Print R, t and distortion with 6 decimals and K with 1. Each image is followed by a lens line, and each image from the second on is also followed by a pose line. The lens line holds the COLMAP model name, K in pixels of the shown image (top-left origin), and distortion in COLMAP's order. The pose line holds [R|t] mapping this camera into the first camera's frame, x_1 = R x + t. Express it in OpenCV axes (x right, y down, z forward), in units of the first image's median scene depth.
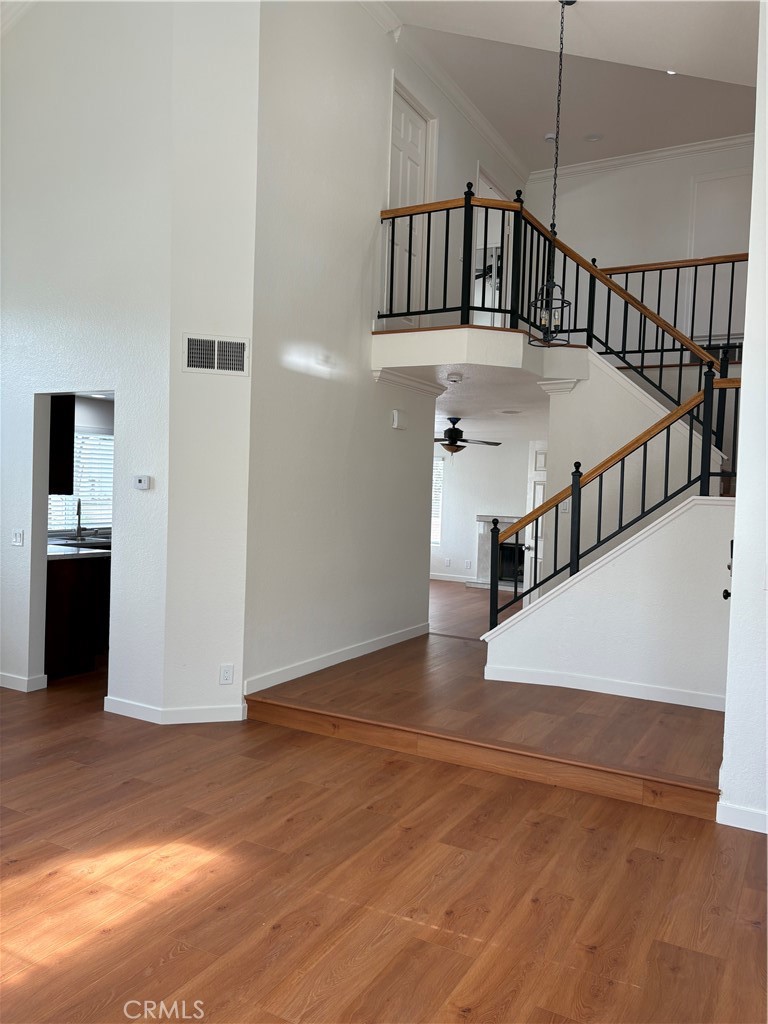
lens RADIAL K [[769.8, 0, 382.1], [0, 769.8, 515.5], [0, 0, 1]] dist [0.036852, -0.031365]
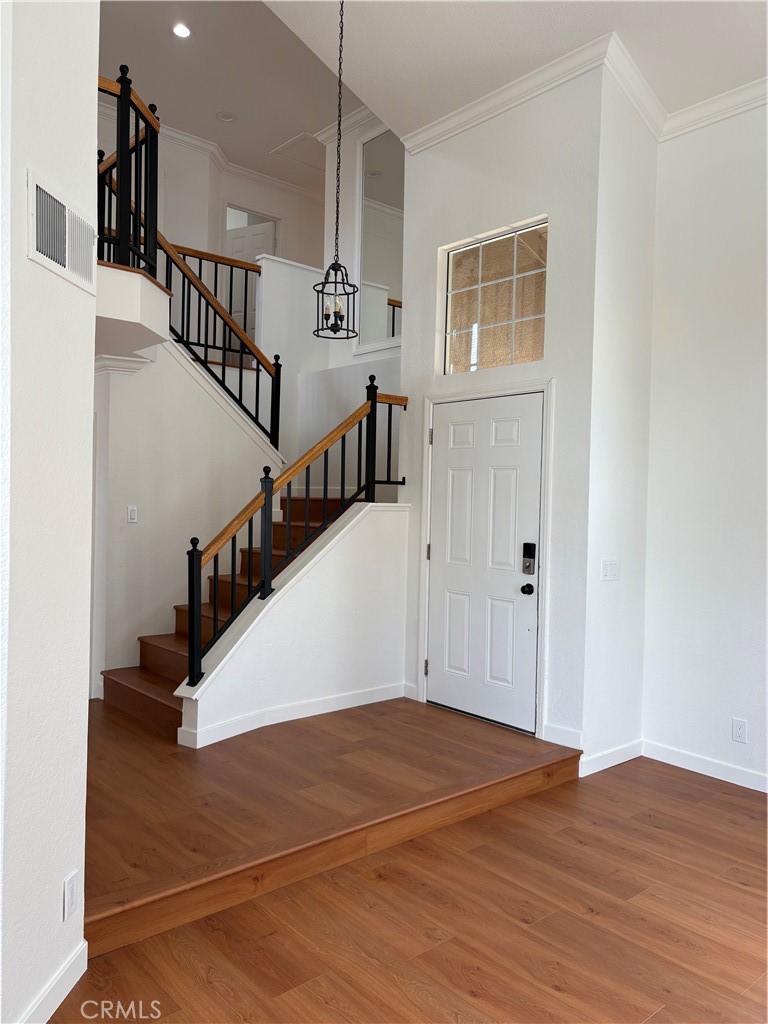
lens RADIAL K [[769.8, 0, 382.1], [0, 769.8, 515.5], [0, 0, 1]] dist [0.036852, -0.031365]
pose [[0.345835, -0.039753, 0.937453, -0.760262], [0.023202, 0.999159, 0.033810, -0.058761], [-0.938008, 0.010058, 0.346467, 0.835594]]
